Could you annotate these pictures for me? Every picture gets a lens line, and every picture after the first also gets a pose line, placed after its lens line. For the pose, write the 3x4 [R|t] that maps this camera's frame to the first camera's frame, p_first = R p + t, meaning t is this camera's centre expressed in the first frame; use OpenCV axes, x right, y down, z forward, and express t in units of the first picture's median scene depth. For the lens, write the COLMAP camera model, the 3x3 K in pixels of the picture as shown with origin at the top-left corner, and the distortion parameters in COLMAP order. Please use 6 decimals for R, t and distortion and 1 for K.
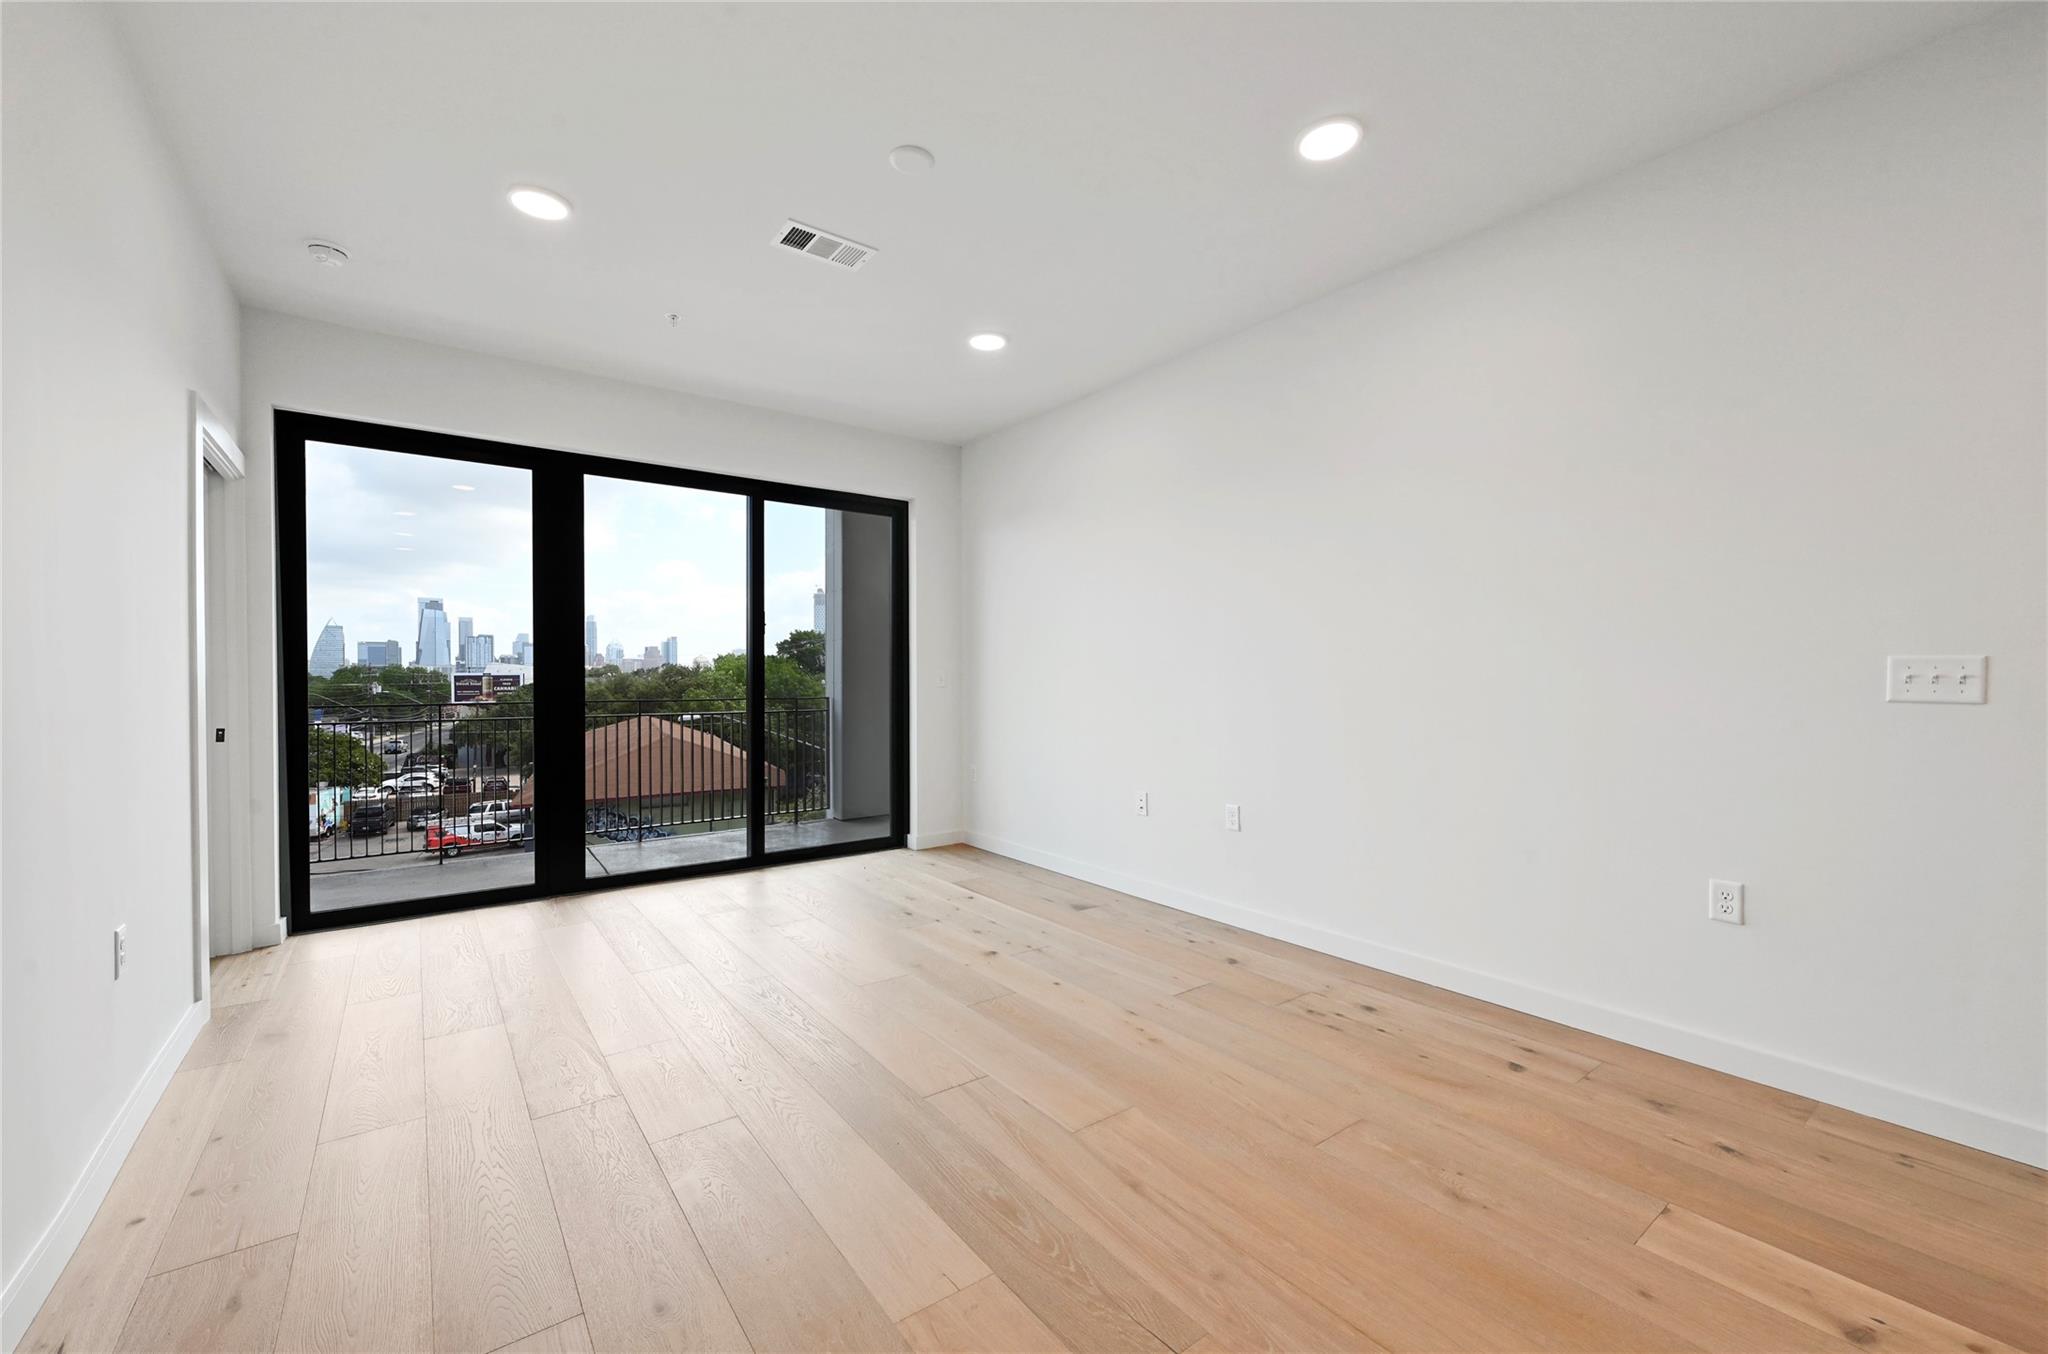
lens RADIAL K [[817.0, 0, 1033.4], [0, 817.0, 682.9], [0, 0, 1]] dist [0.001415, -0.000697]
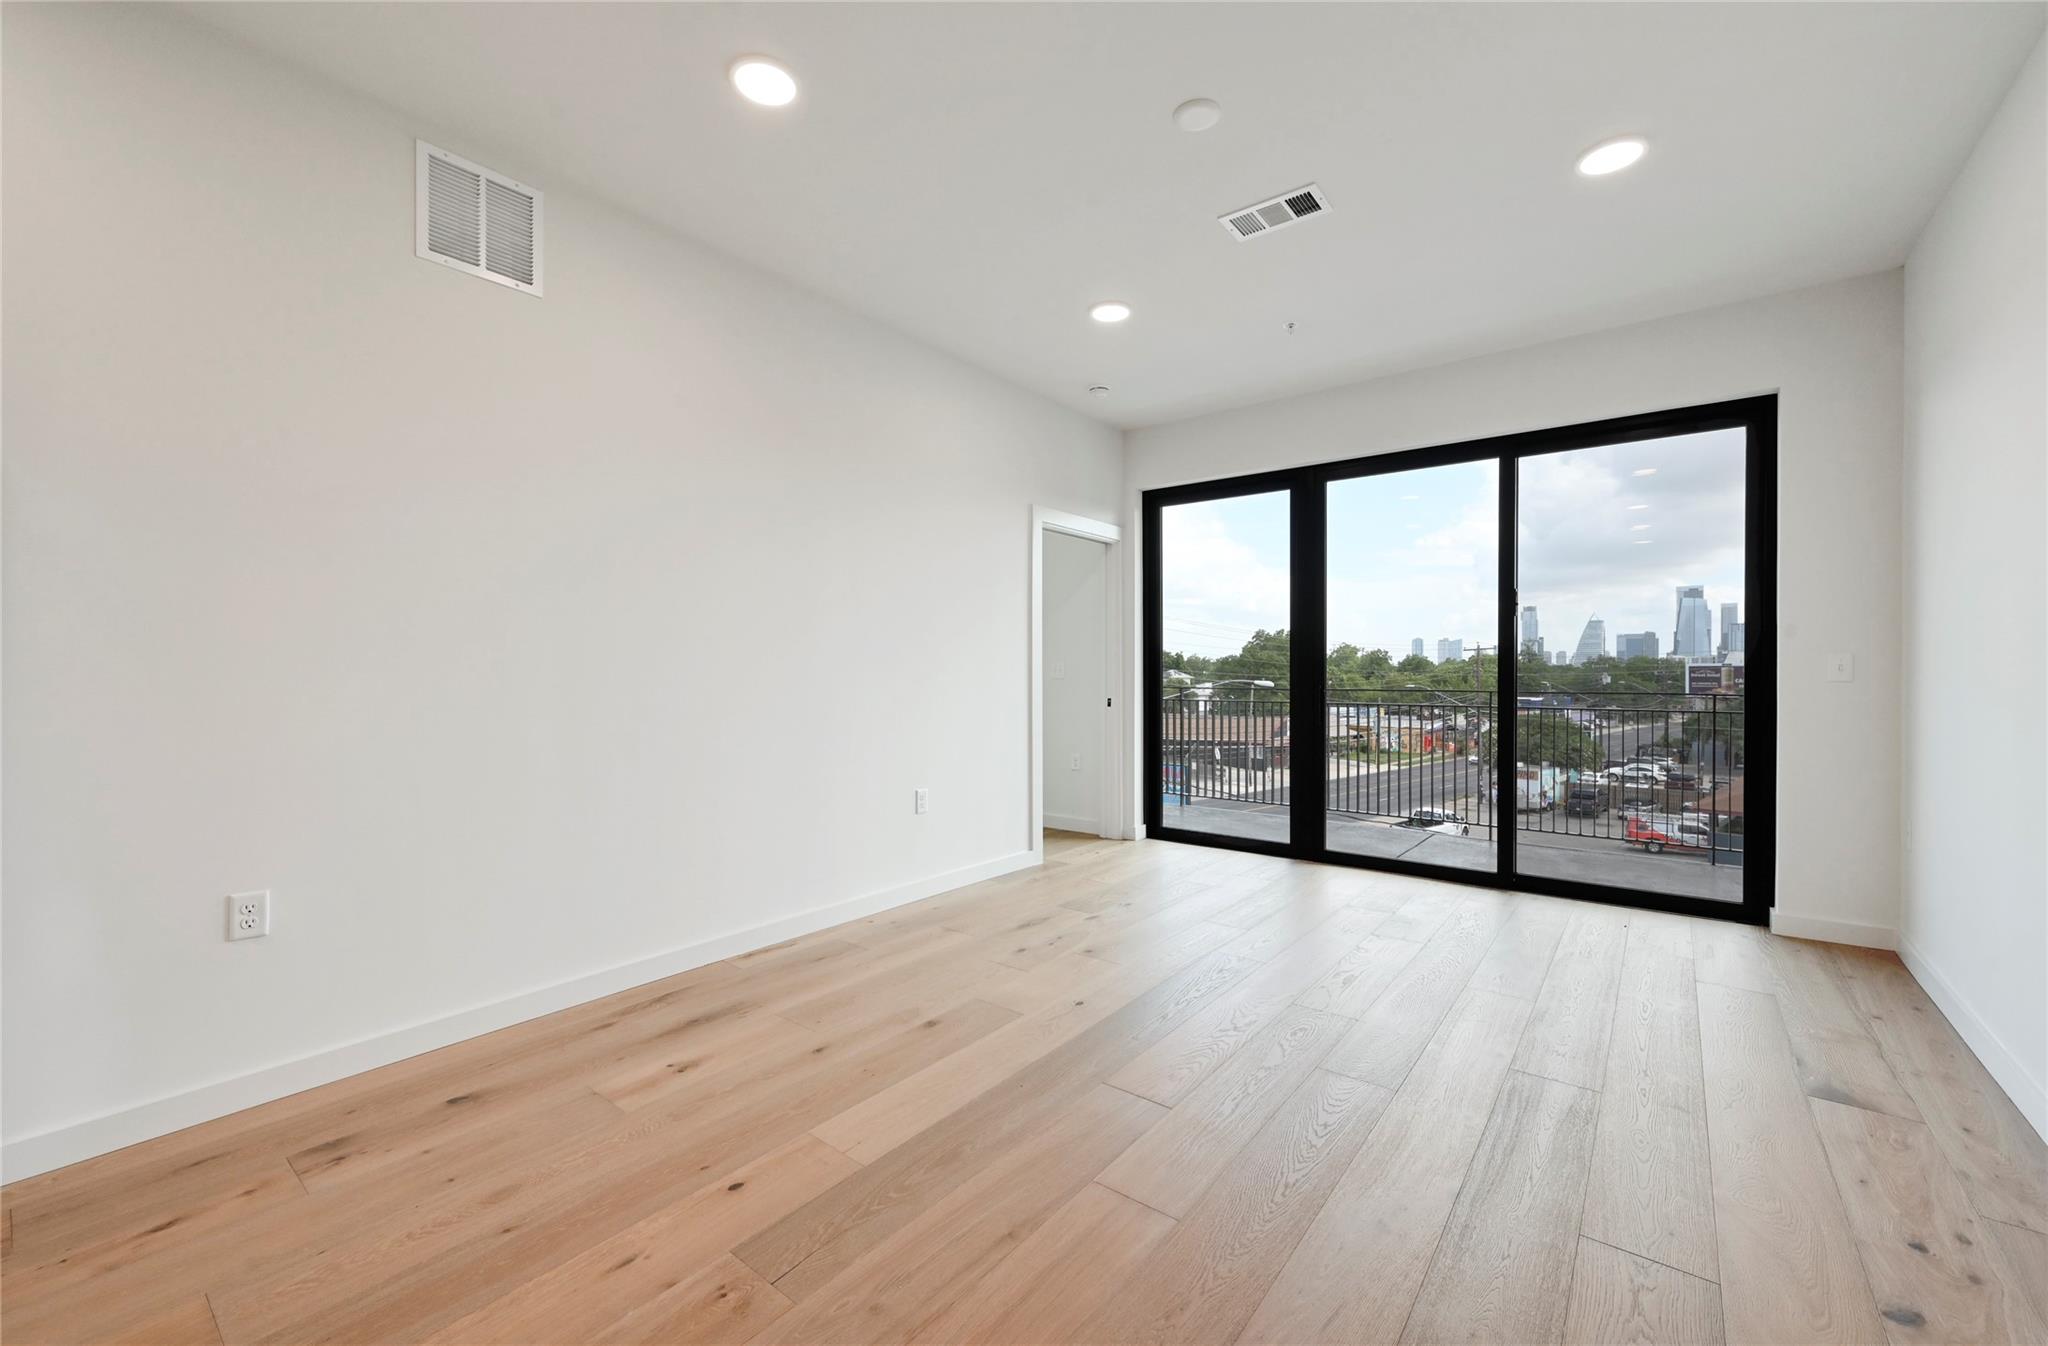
lens RADIAL K [[817.0, 0, 1023.1], [0, 817.0, 676.5], [0, 0, 1]] dist [0.001415, -0.000697]
pose [[0.247976, 0.009293, -0.968722, 0.379912], [-0.006079, 0.999949, 0.008036, -0.000138], [0.968747, 0.003896, 0.248020, 0.305154]]
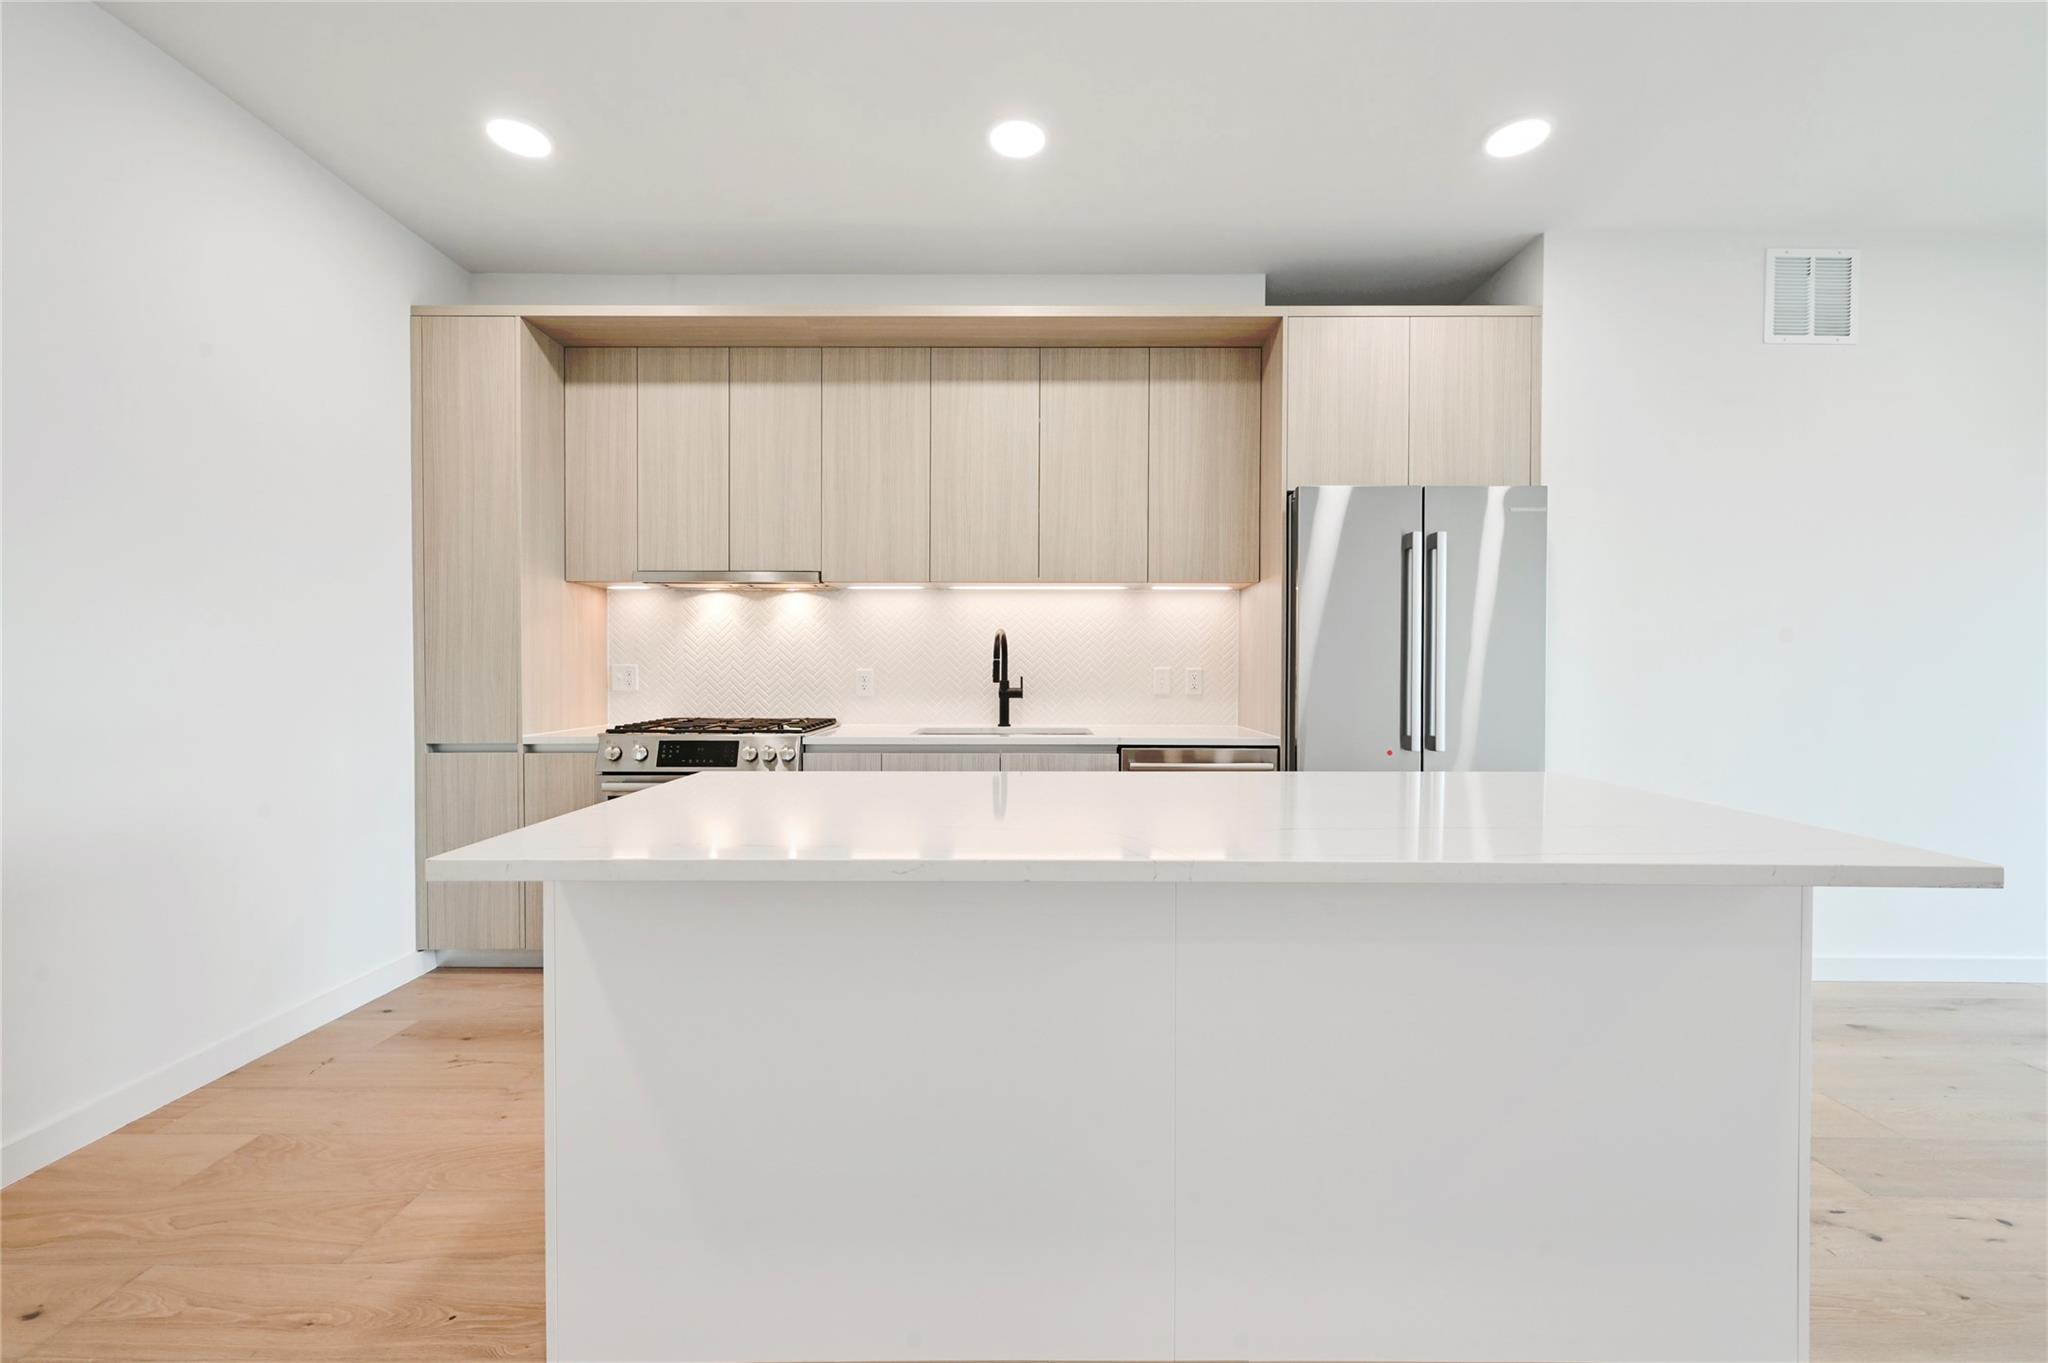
lens RADIAL K [[817.0, 0, 1029.5], [0, 817.0, 676.0], [0, 0, 1]] dist [0.001415, -0.000697]
pose [[-0.609264, 0.003809, -0.792958, 0.640876], [-0.007460, 0.999917, 0.010536, 0.001371], [0.792933, 0.012335, -0.609185, 0.007134]]
